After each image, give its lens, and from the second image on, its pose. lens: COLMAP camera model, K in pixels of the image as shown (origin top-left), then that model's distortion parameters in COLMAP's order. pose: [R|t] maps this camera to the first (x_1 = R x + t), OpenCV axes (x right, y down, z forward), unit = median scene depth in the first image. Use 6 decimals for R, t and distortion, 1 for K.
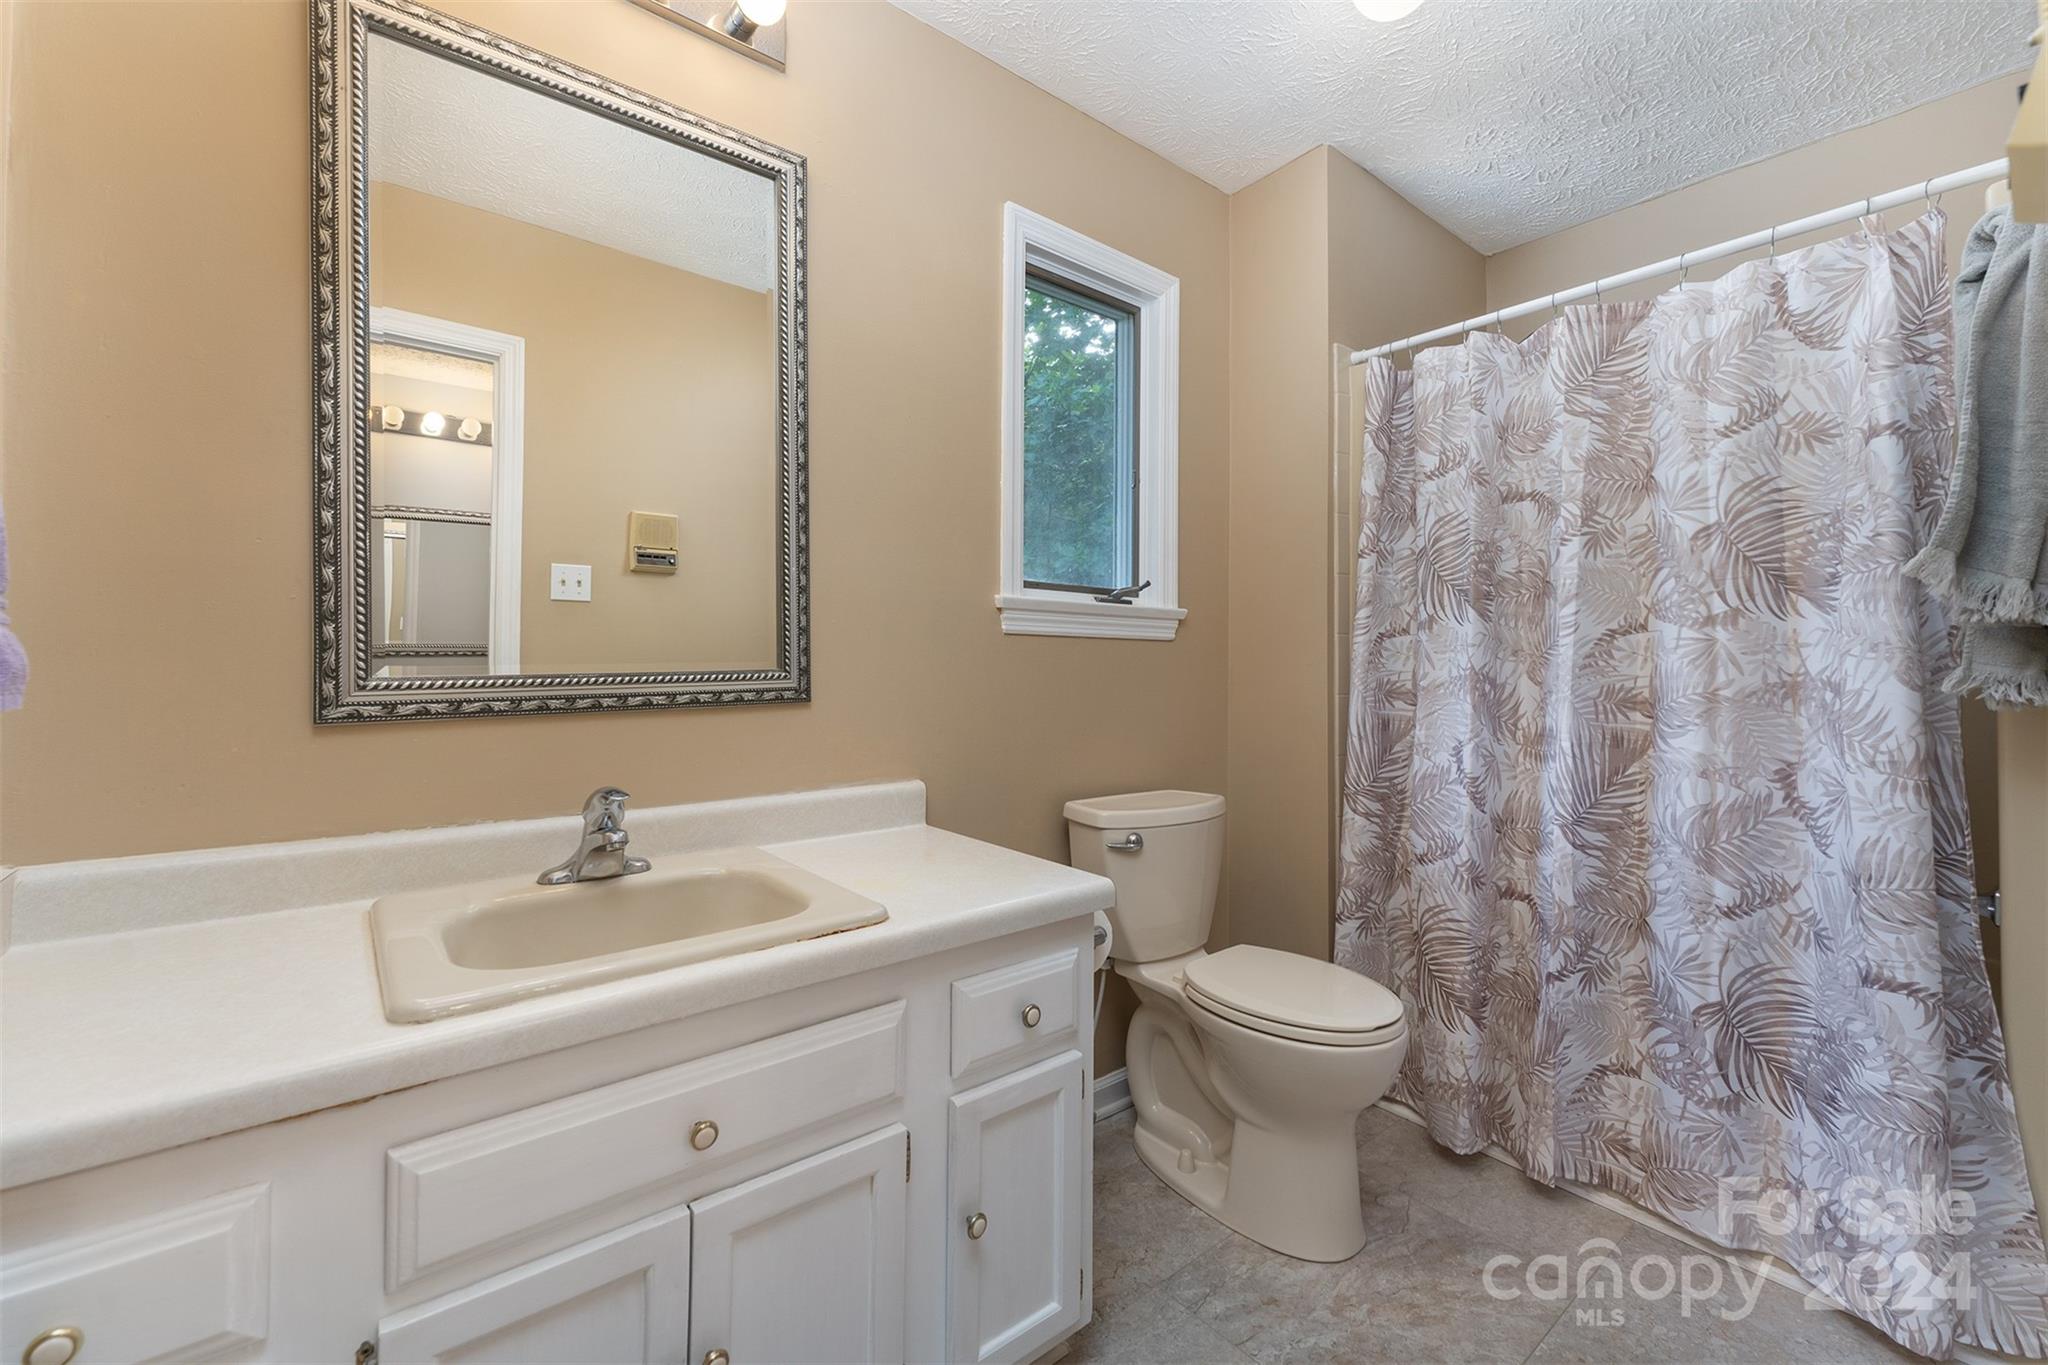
lens RADIAL K [[826.8, 0, 1024.1], [0, 826.8, 672.8], [0, 0, 1]] dist [0.001712, -0.000201]
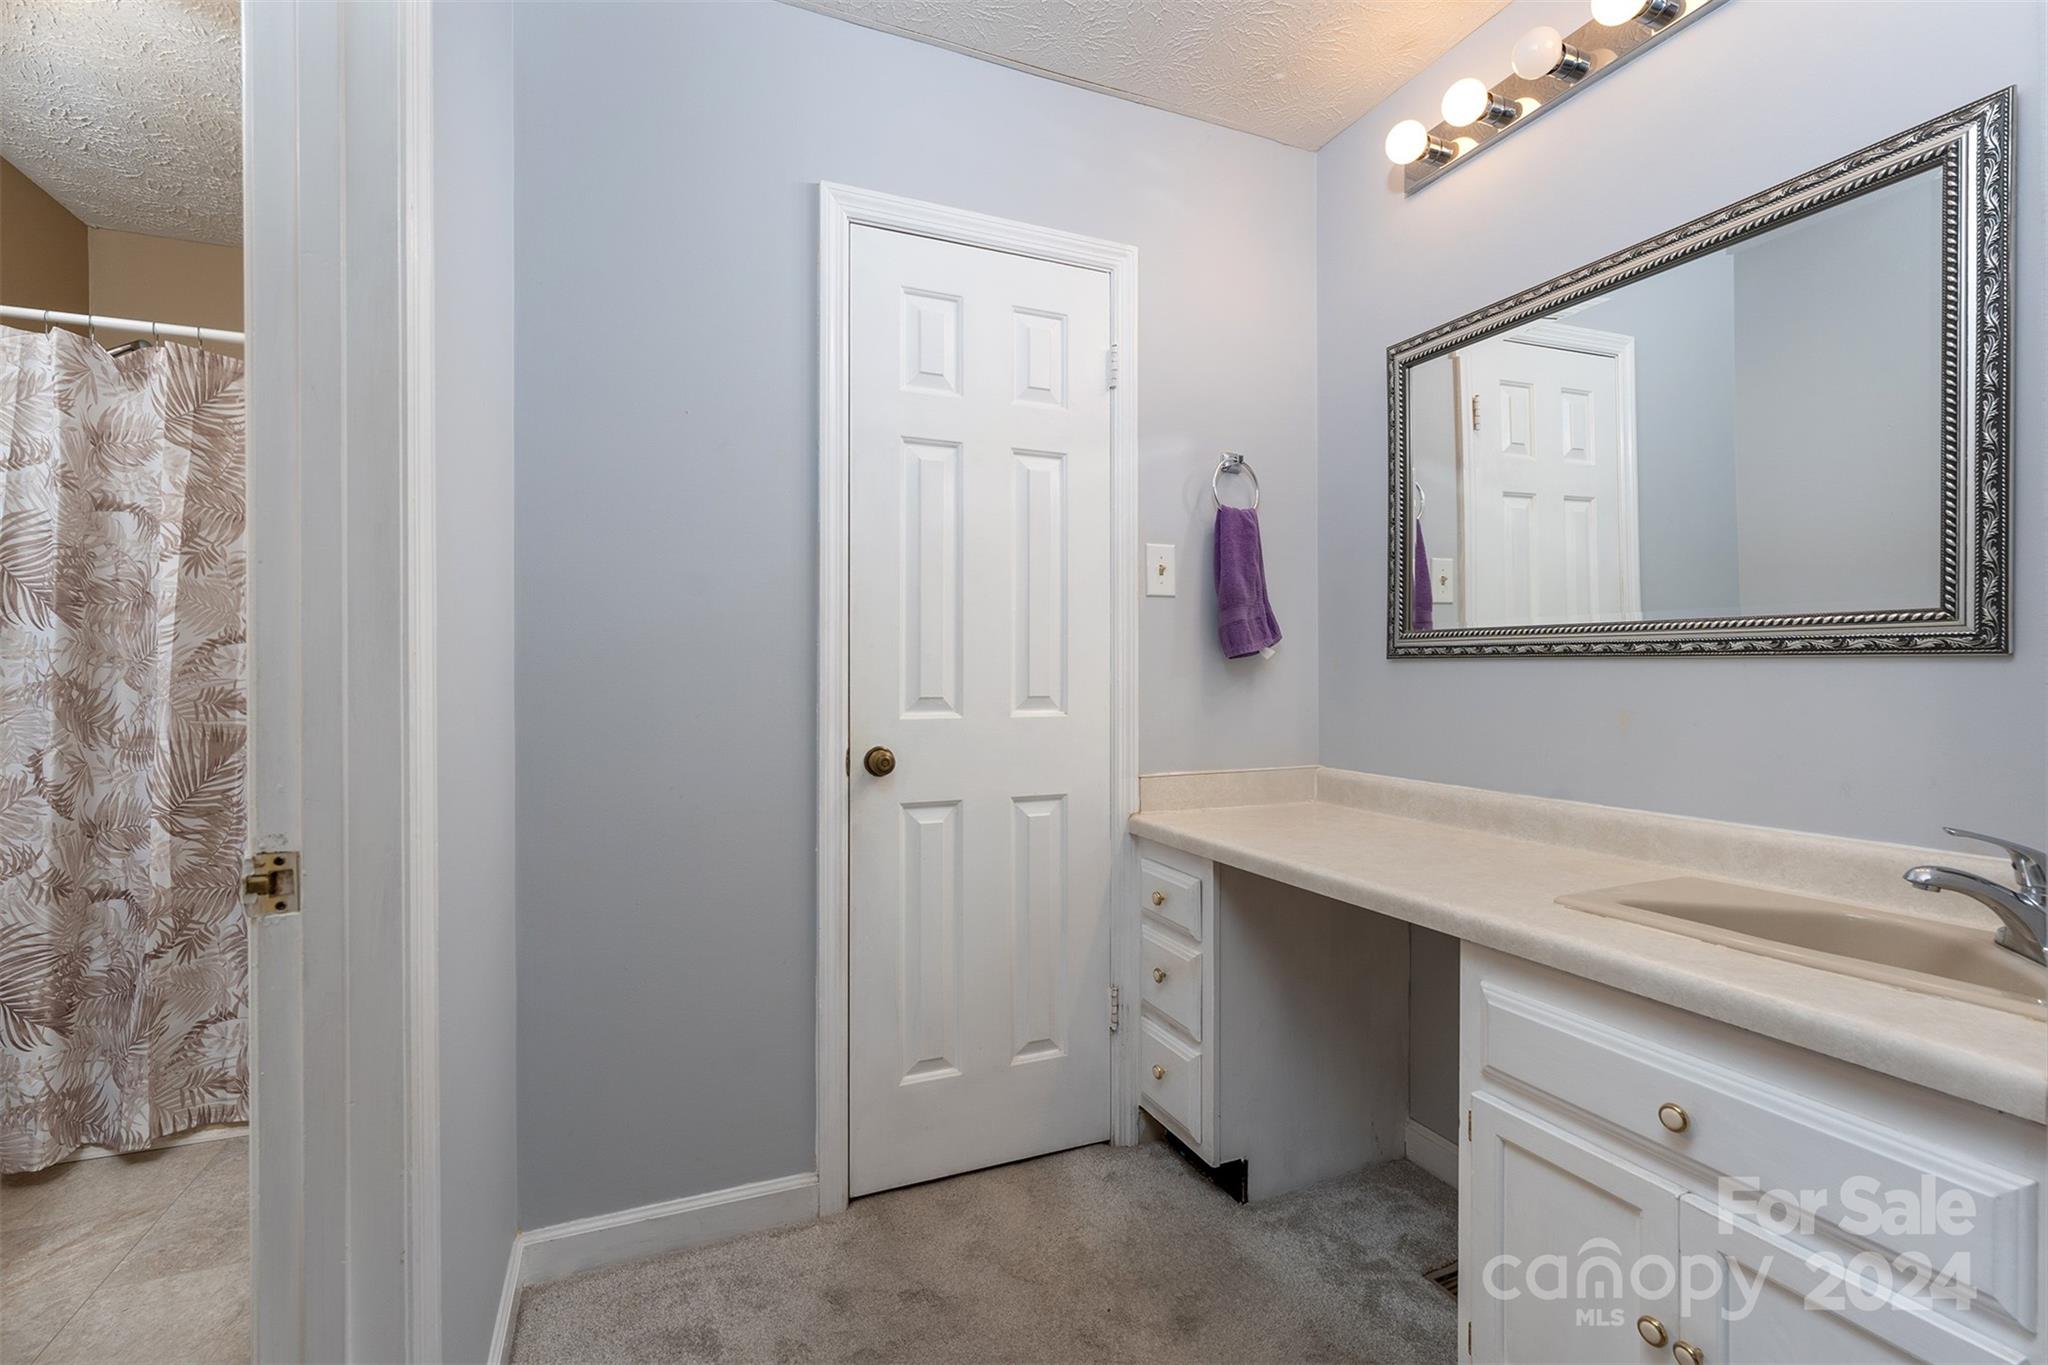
lens RADIAL K [[894.9, 0, 1018.2], [0, 894.9, 665.1], [0, 0, 1]] dist [0.001475, -0.000083]
pose [[0.283082, 0.003435, 0.959089, -0.159966], [0.013278, 0.999884, -0.007500, 0.006923], [-0.959004, 0.014858, 0.283004, -0.411181]]
